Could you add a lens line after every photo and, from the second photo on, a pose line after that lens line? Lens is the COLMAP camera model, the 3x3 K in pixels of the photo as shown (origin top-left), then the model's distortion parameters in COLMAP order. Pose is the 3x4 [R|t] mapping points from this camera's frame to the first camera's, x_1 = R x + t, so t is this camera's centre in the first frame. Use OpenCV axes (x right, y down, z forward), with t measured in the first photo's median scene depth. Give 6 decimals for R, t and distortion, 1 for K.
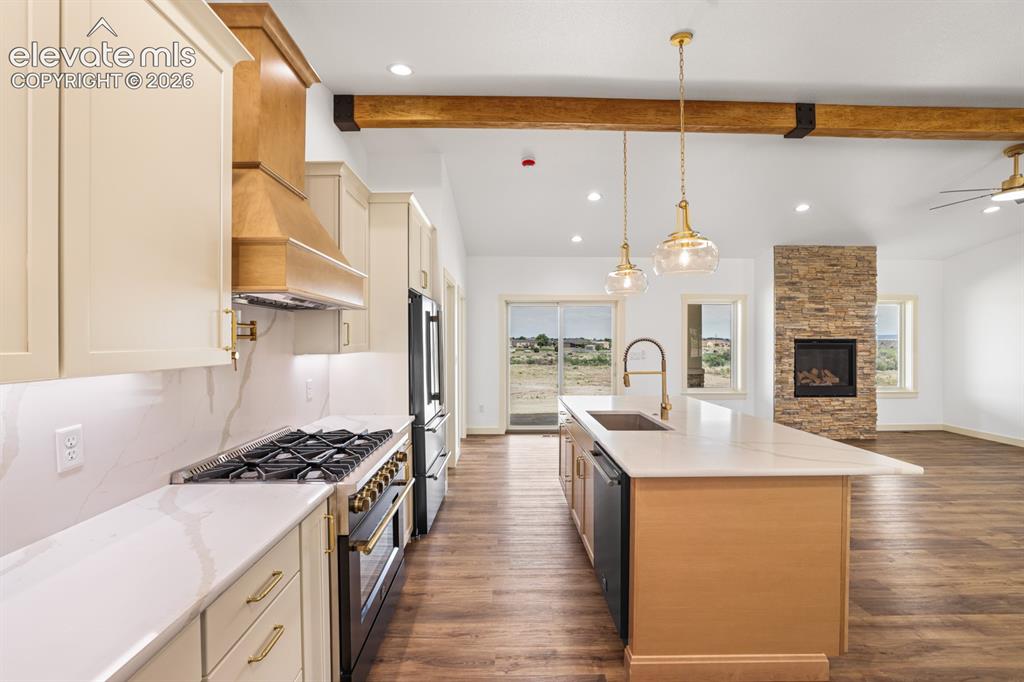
lens RADIAL K [[437.9, 0, 498.7], [0, 437.9, 342.7], [0, 0, 1]] dist [-0.023112, 0.007342]
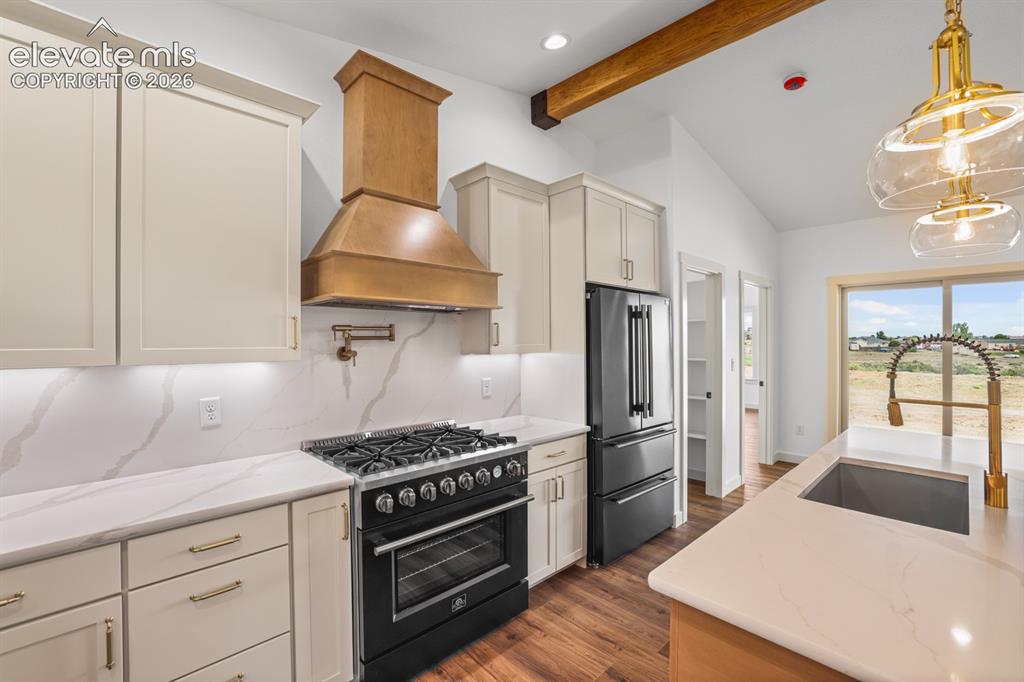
lens RADIAL K [[437.9, 0, 510.1], [0, 437.9, 342.7], [0, 0, 1]] dist [-0.023112, 0.007342]
pose [[0.692601, 0.001651, -0.721319, 0.484633], [-0.002044, 0.999998, 0.000327, -0.001290], [0.721318, 0.001248, 0.692603, 0.403242]]
